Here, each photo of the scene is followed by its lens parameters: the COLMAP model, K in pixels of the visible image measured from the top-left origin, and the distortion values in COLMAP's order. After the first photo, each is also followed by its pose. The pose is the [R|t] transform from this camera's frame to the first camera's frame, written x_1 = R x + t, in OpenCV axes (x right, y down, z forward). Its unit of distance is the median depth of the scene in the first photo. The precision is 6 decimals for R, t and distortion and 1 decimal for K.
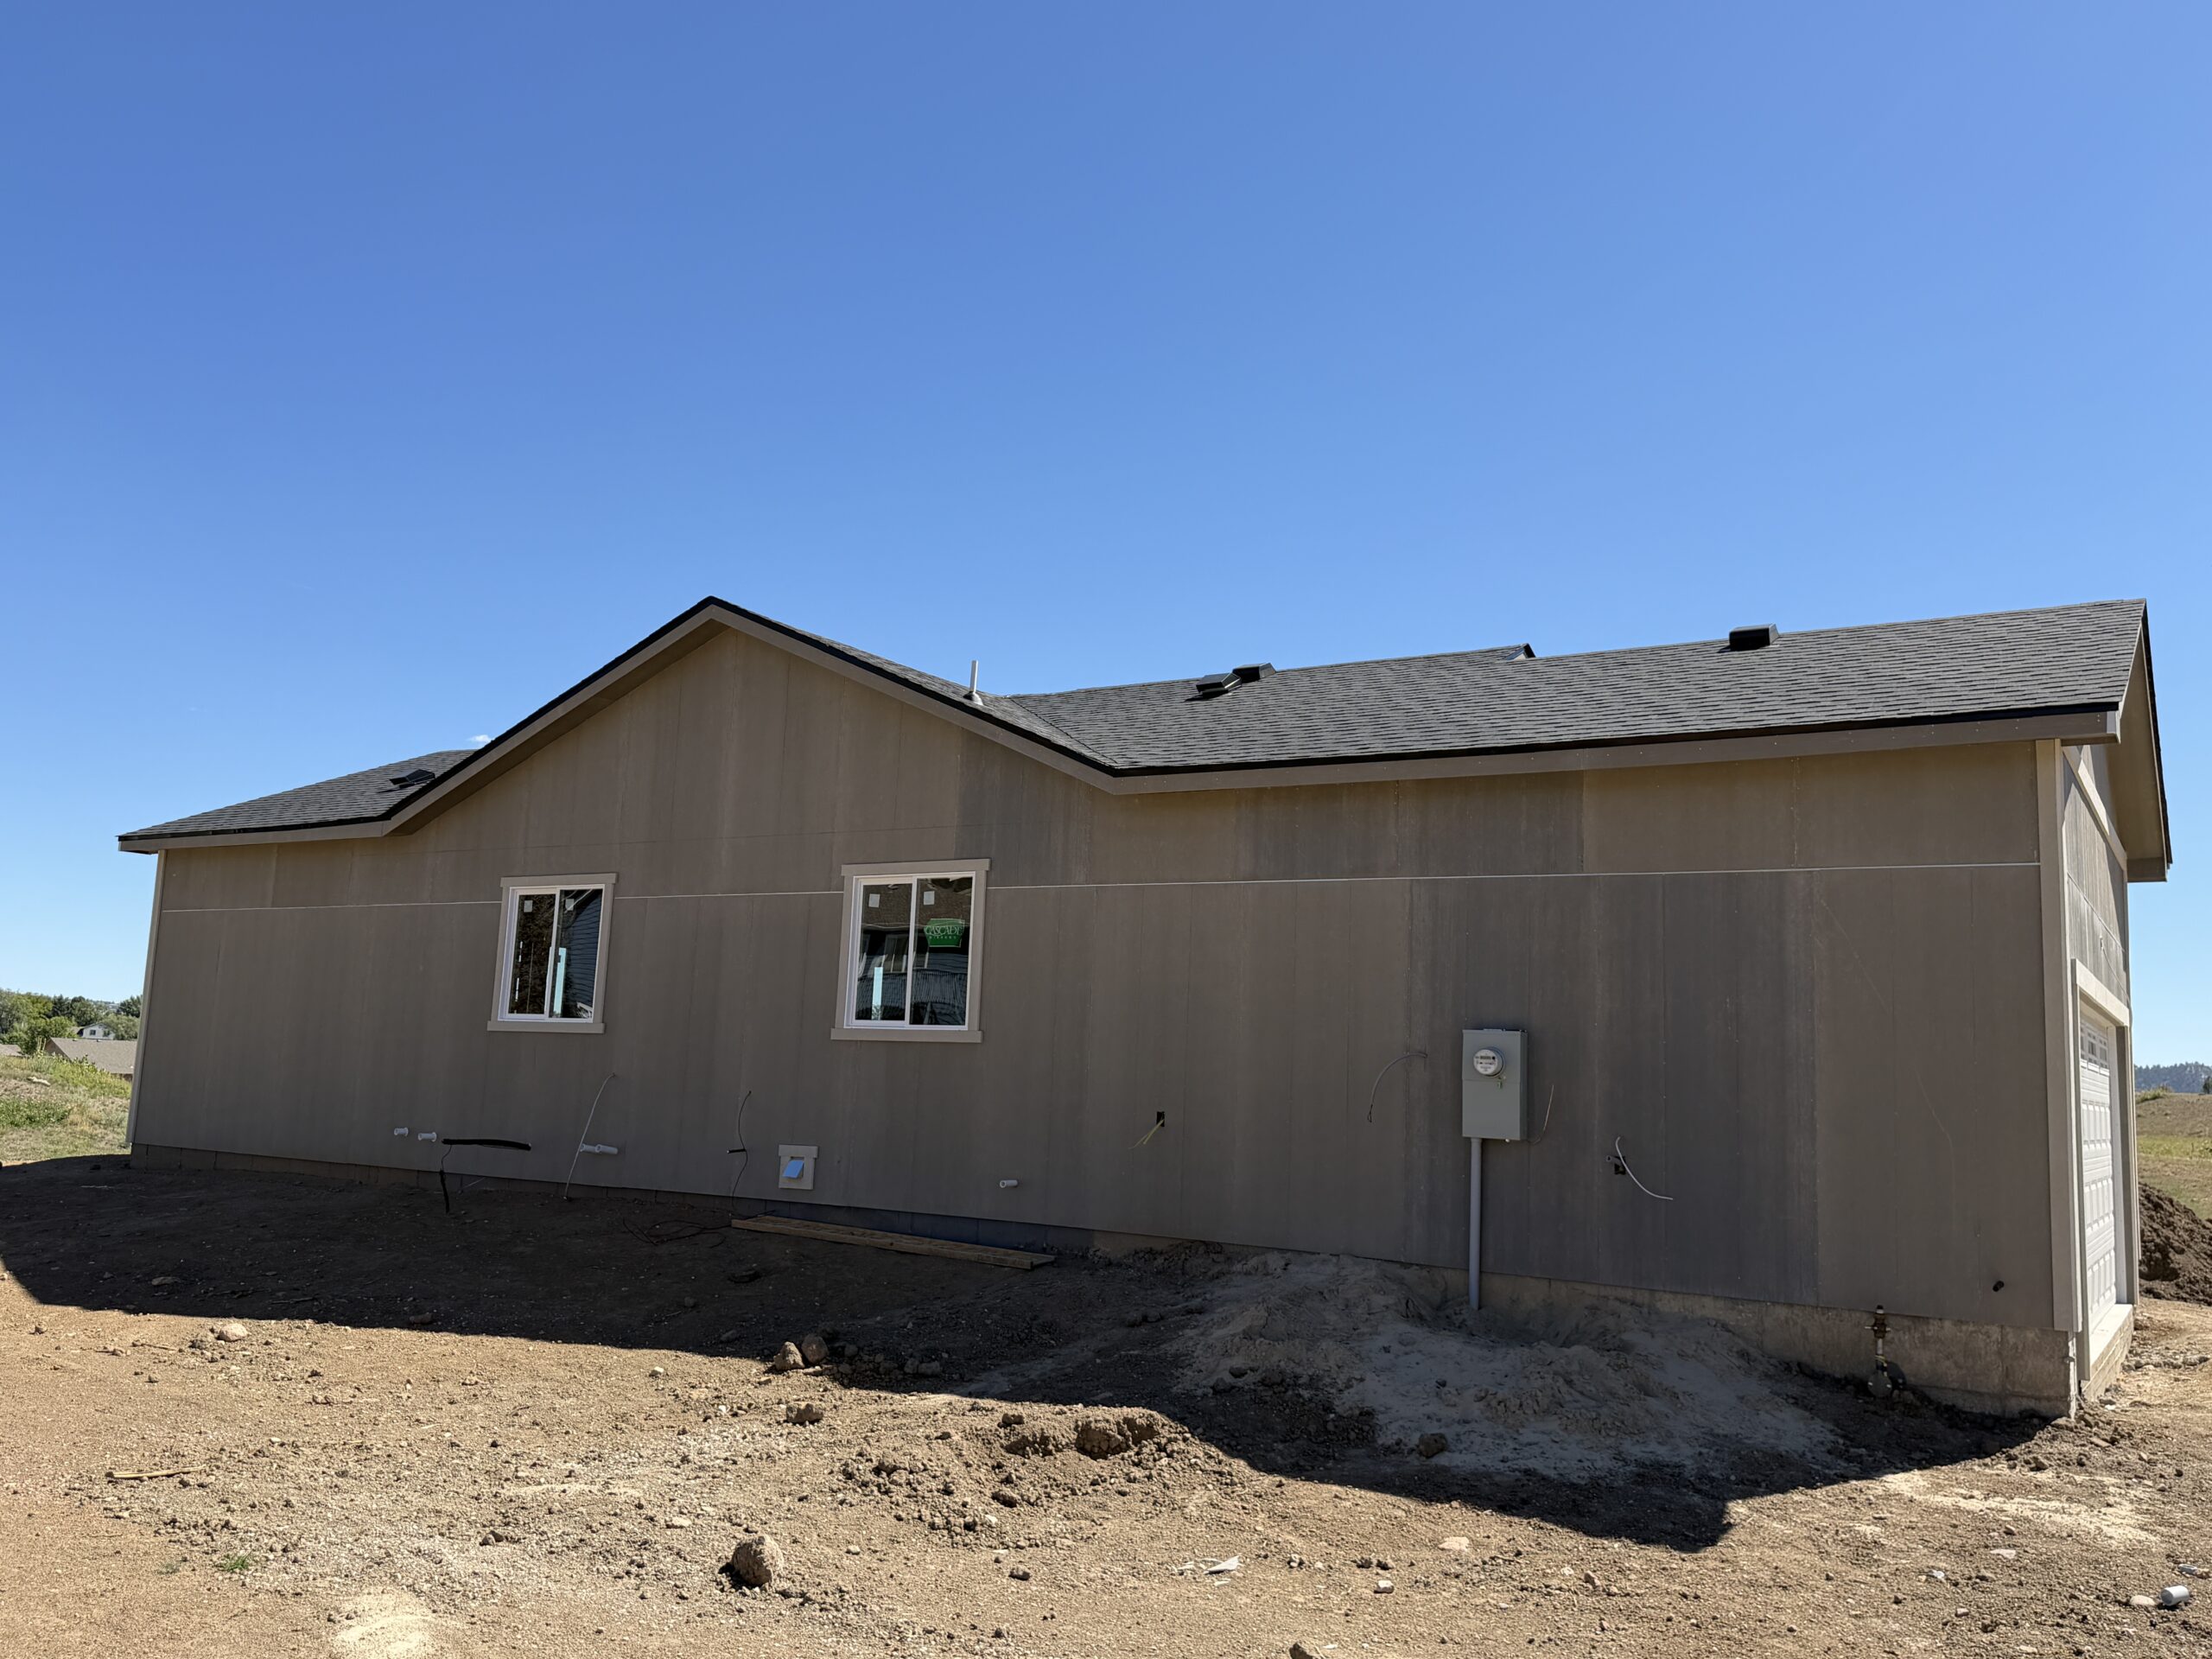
lens RADIAL K [[1781.2, 0, 1106.0], [0, 1781.2, 829.5], [0, 0, 1]] dist [0.000744, -0.000119]
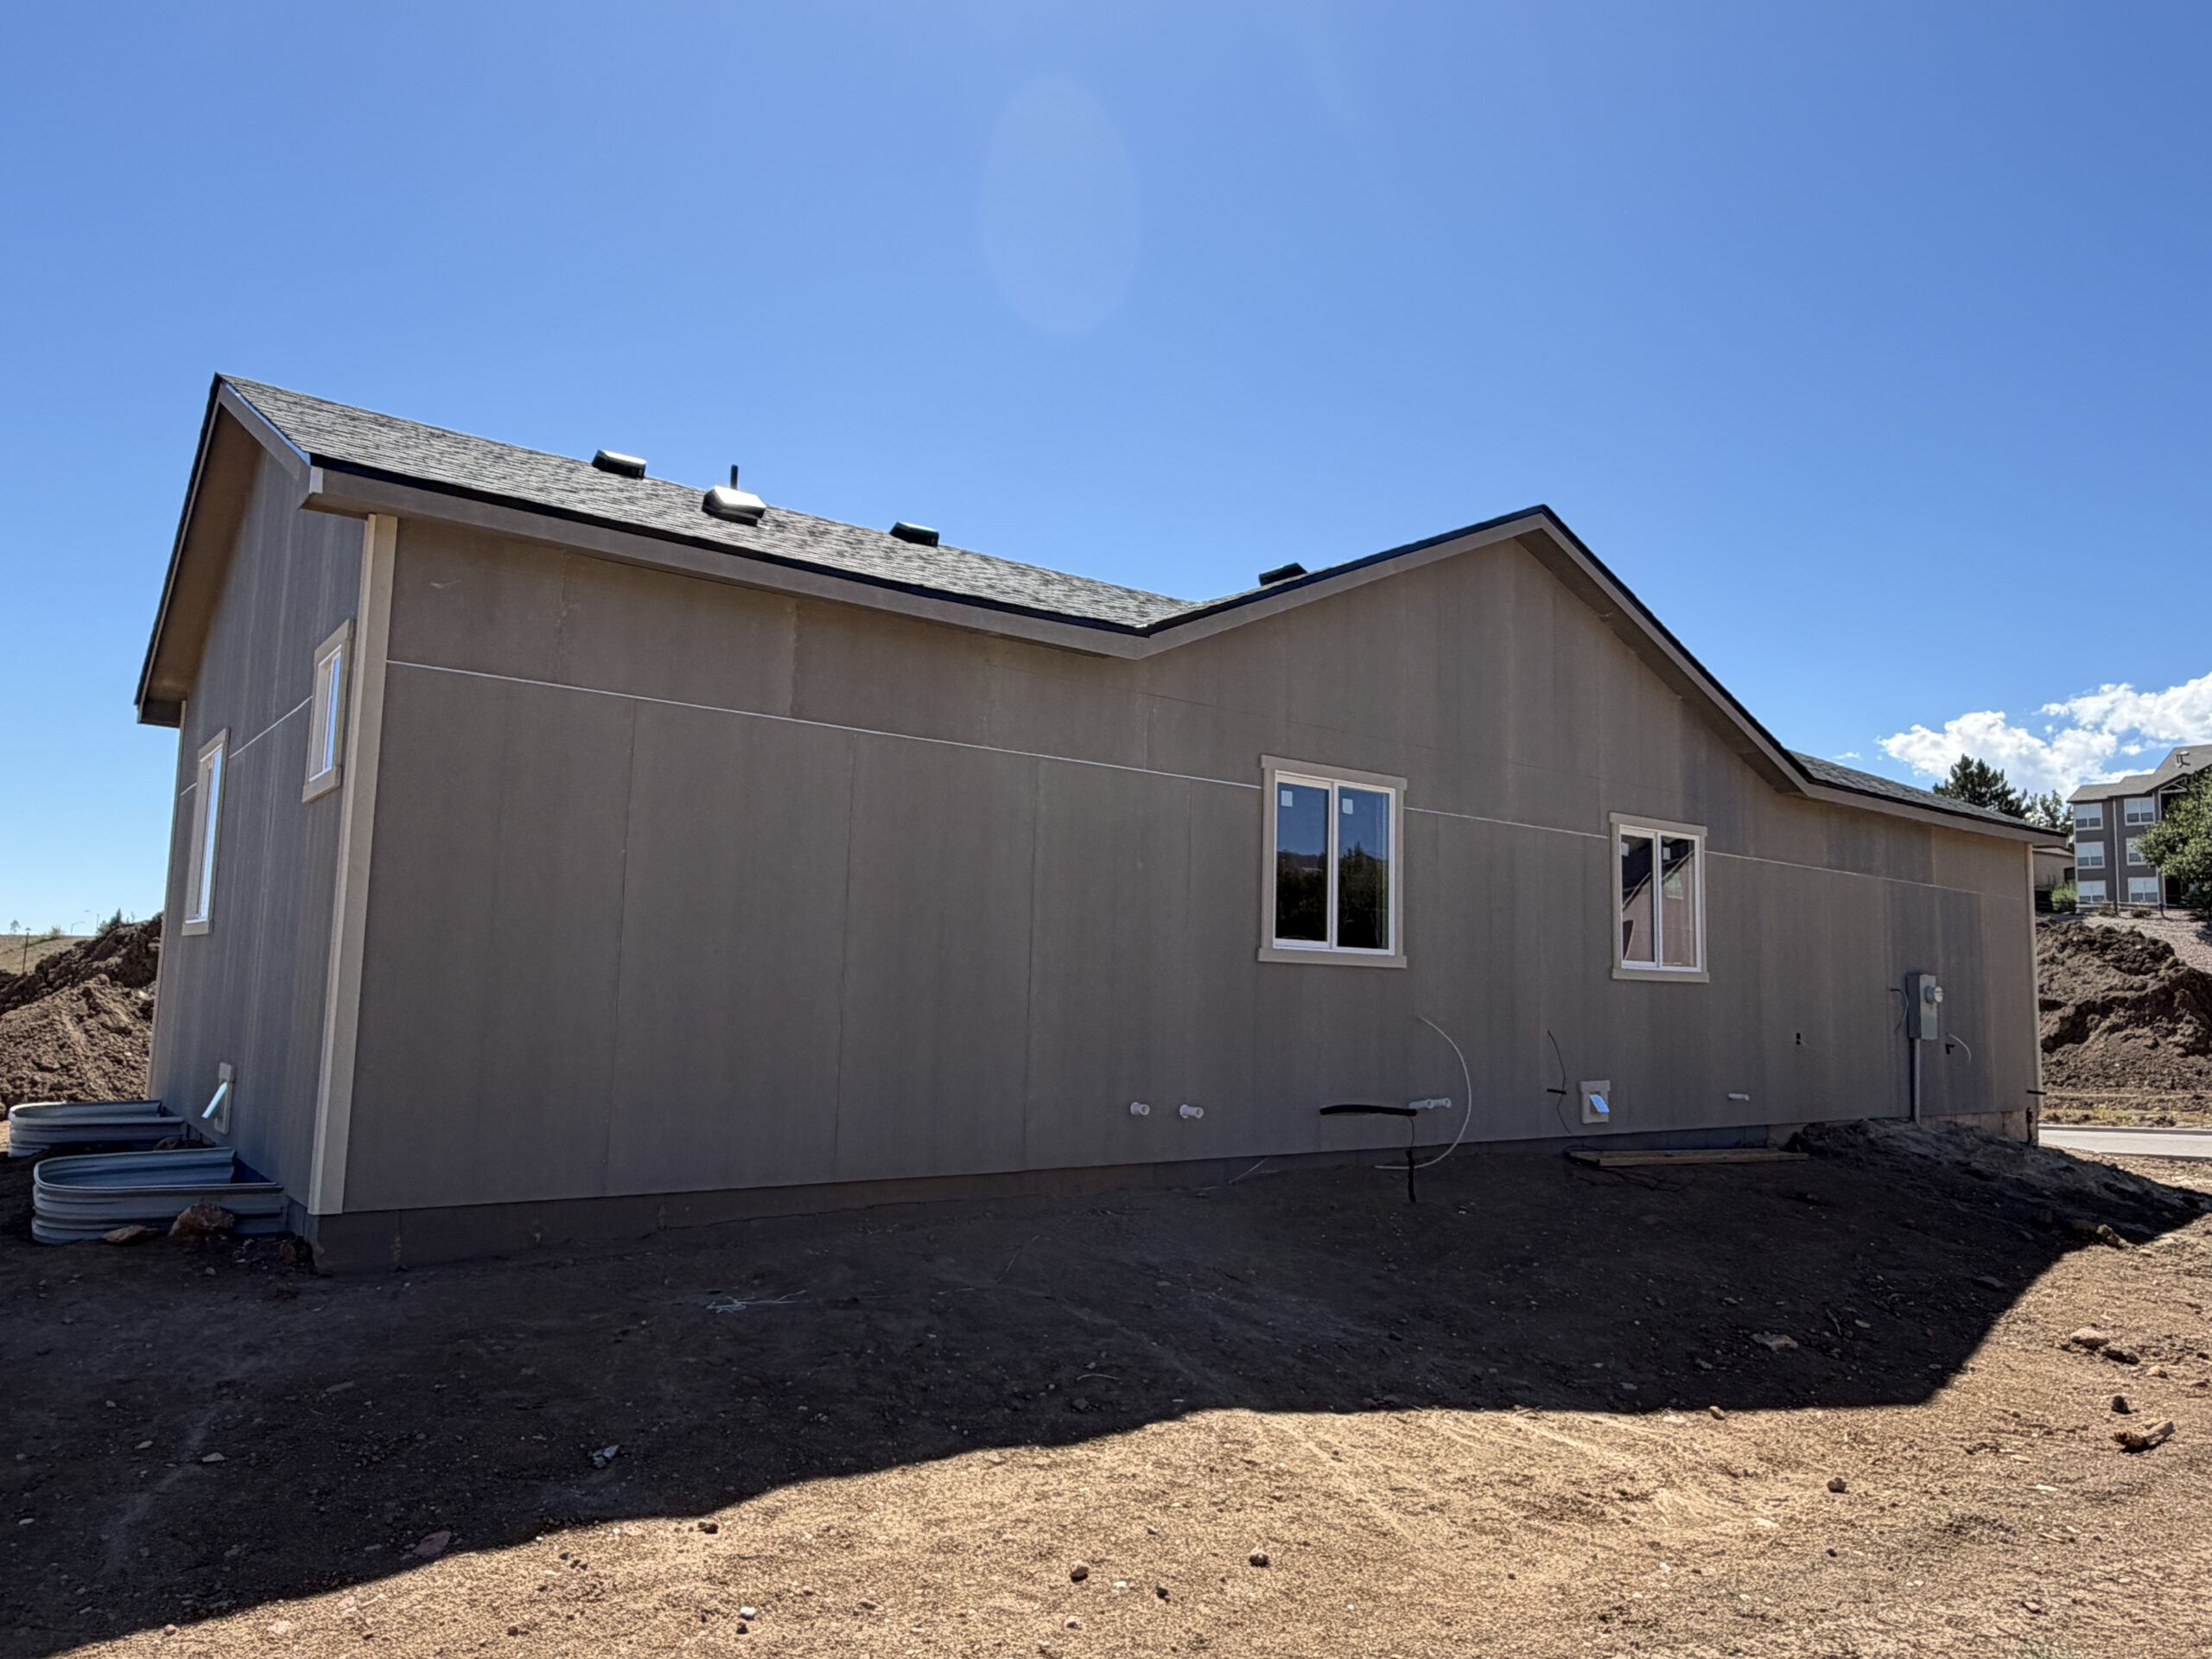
lens RADIAL K [[1502.8, 0, 1106.0], [0, 1502.8, 829.5], [0, 0, 1]] dist [-0.000159, 0.000191]
pose [[0.375274, 0.067264, 0.924470, -1.001813], [-0.153308, 0.988131, -0.009663, 0.078260], [-0.914148, -0.138102, 0.381132, 0.867061]]
